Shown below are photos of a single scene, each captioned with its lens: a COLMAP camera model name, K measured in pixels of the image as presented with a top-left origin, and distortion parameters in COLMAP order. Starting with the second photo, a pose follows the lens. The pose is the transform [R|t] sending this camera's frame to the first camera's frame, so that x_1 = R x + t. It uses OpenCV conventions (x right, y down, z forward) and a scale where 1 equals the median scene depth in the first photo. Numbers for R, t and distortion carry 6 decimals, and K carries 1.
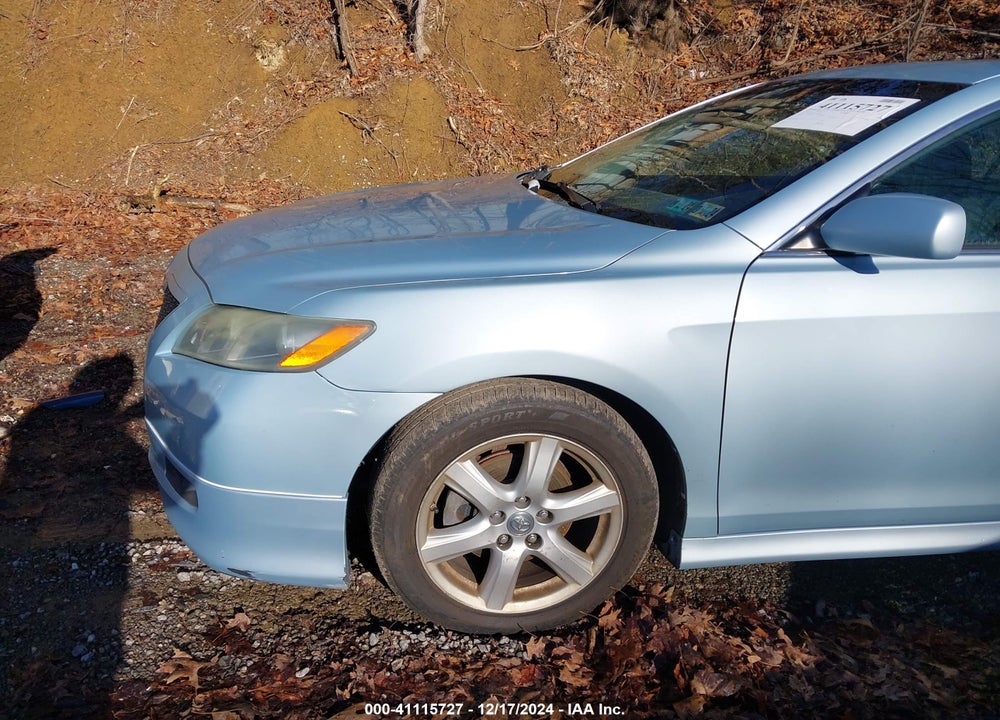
lens RADIAL K [[730.6, 0, 531.2], [0, 730.6, 355.0], [0, 0, 1]] dist [0.013781, -0.001888]
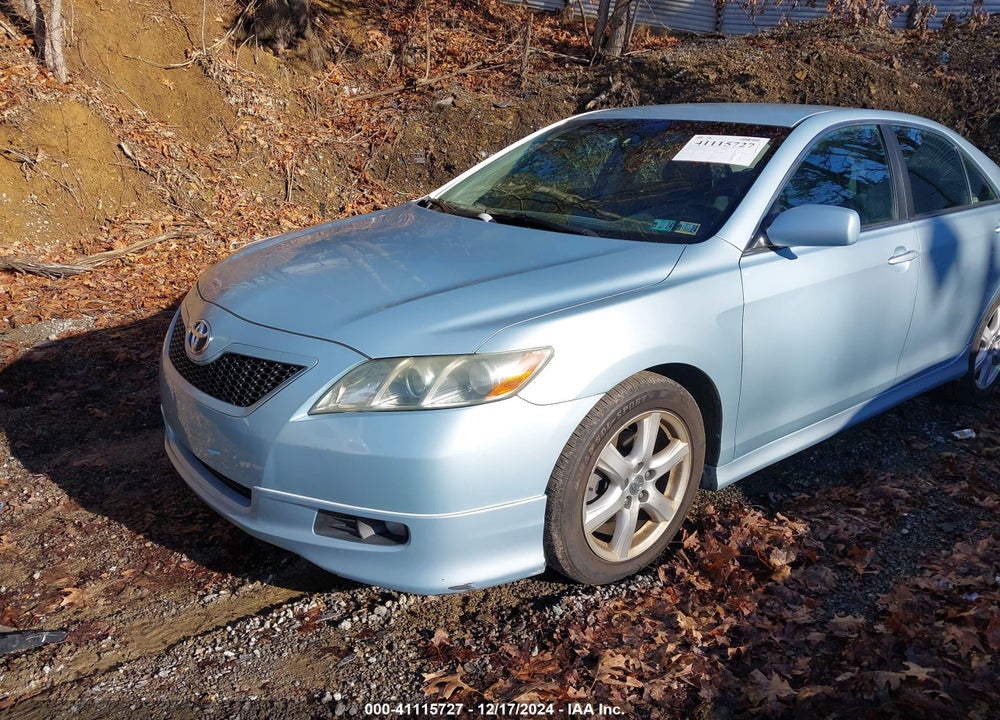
lens RADIAL K [[745.2, 0, 448.7], [0, 745.2, 344.2], [0, 0, 1]] dist [0.008037, -0.006915]
pose [[0.881337, -0.166782, 0.442073, -0.804056], [0.175274, 0.984276, 0.021905, -0.092189], [-0.438775, 0.058179, 0.896711, -0.035676]]
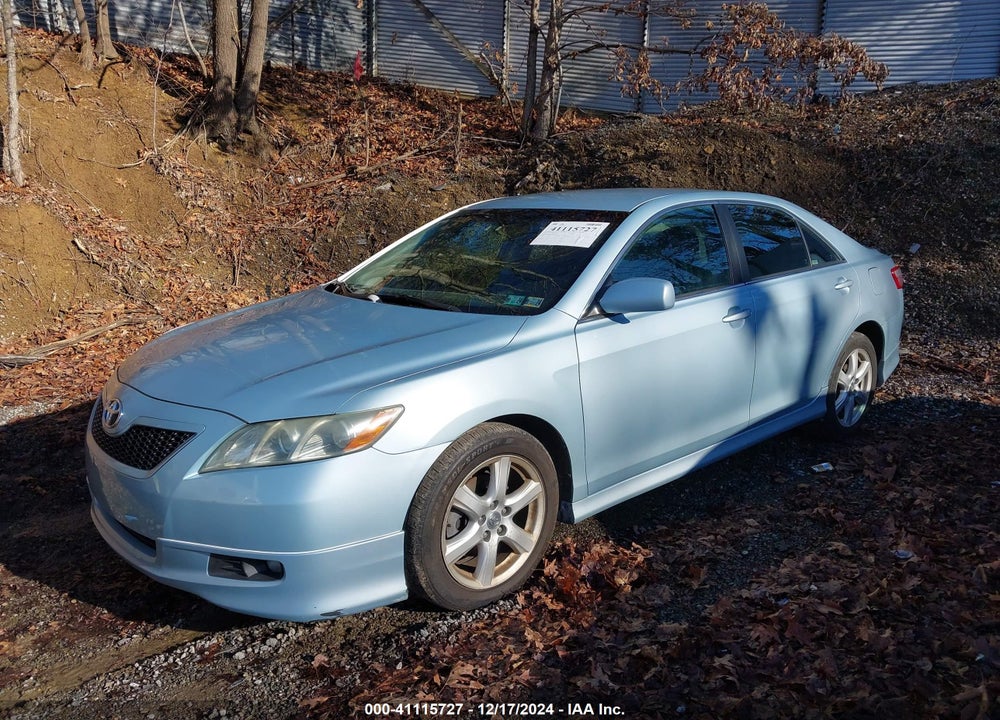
lens RADIAL K [[745.2, 0, 448.7], [0, 745.2, 344.2], [0, 0, 1]] dist [0.008037, -0.006915]
pose [[0.859127, -0.166402, 0.483954, -0.739561], [0.224072, 0.972509, -0.063392, -0.041981], [-0.460101, 0.162902, 0.872794, -0.331831]]
